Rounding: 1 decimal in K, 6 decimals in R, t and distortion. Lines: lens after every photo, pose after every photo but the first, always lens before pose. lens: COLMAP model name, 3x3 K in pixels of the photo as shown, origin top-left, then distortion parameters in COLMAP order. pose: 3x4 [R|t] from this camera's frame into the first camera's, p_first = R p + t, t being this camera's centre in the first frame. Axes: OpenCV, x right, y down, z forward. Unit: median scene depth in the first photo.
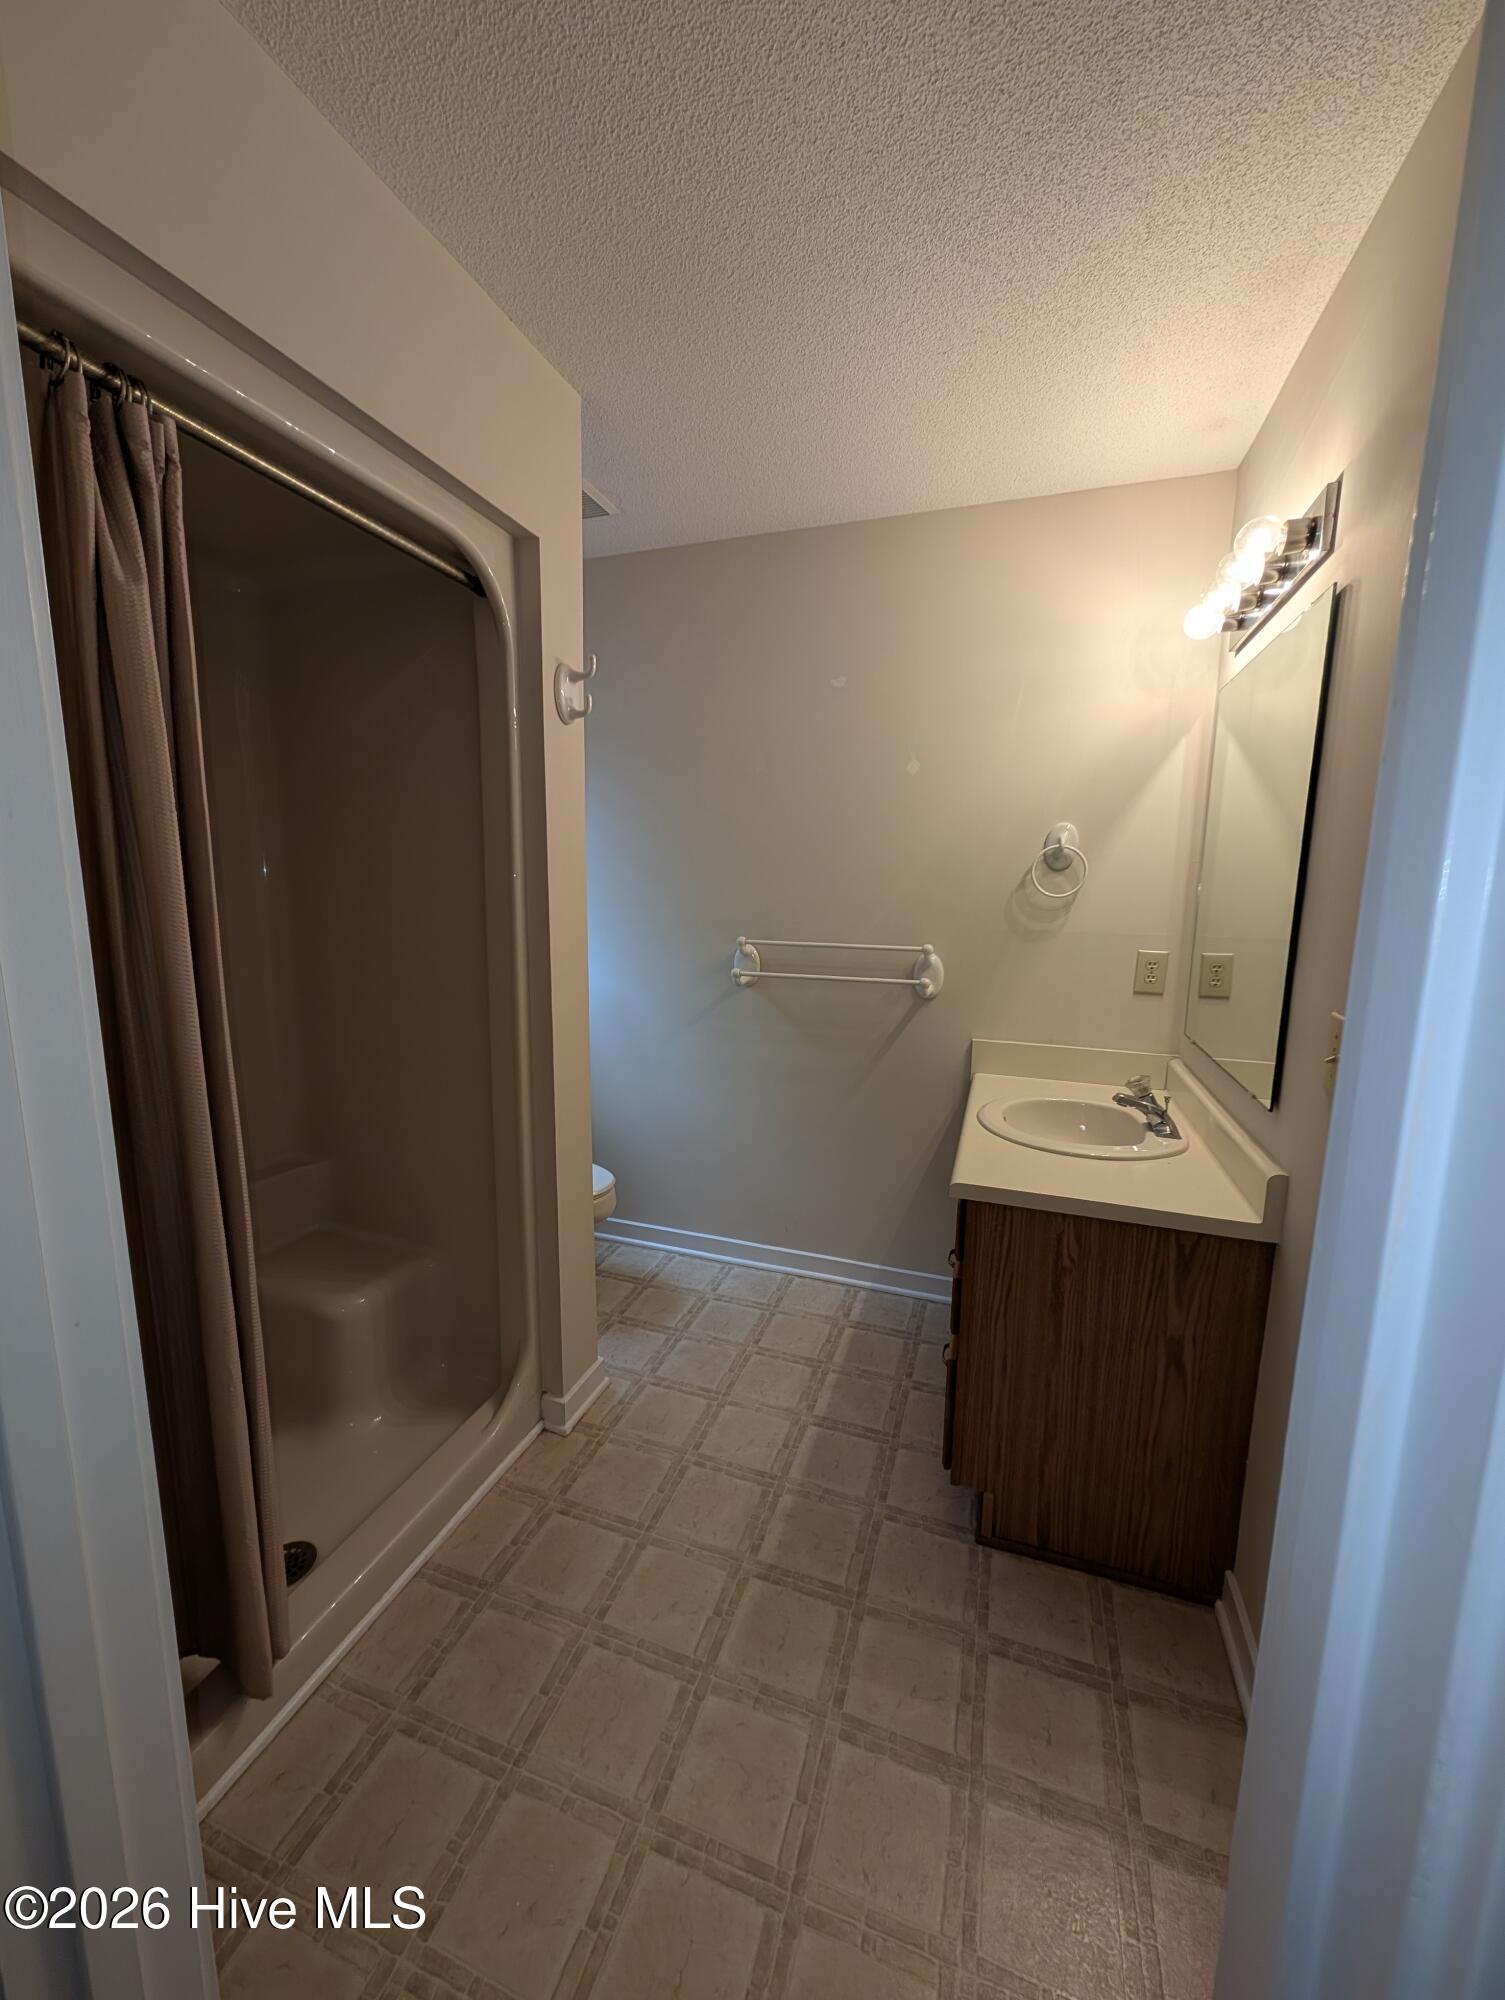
lens RADIAL K [[764.6, 0, 753.2], [0, 764.6, 996.4], [0, 0, 1]] dist [0.002567, 0.000364]
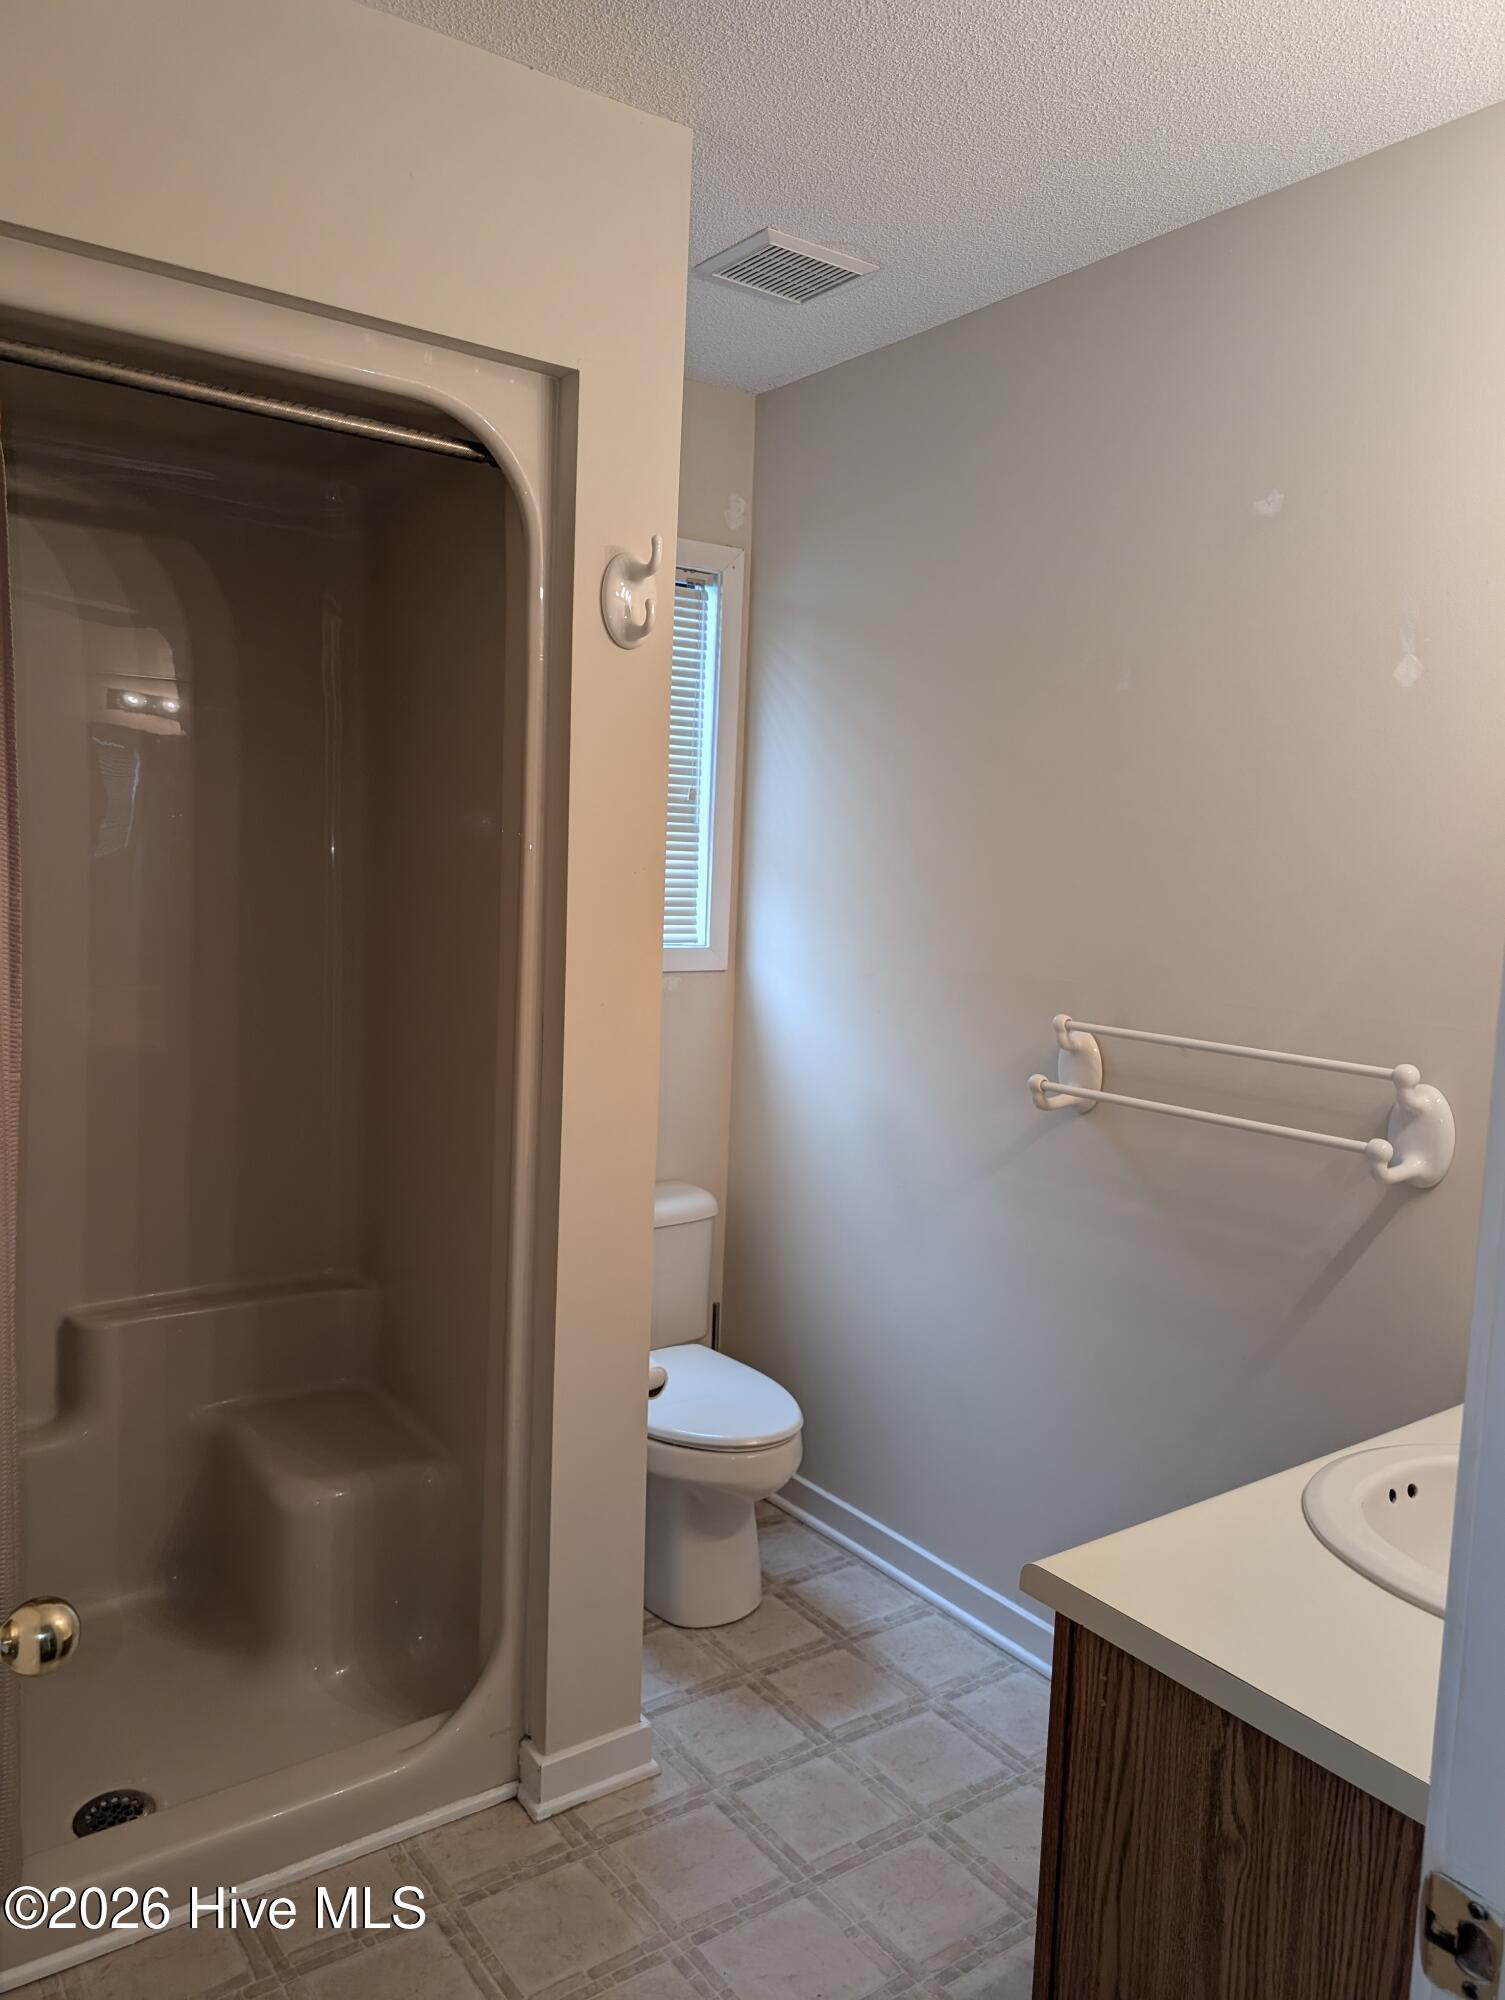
lens RADIAL K [[1467.2, 0, 748.4], [0, 1467.2, 1004.8], [0, 0, 1]] dist [0.012960, -0.005956]
pose [[0.808712, 0.075654, -0.583319, 0.465753], [-0.114408, 0.992986, -0.029828, -0.037864], [0.576971, 0.090858, 0.811695, 0.099507]]
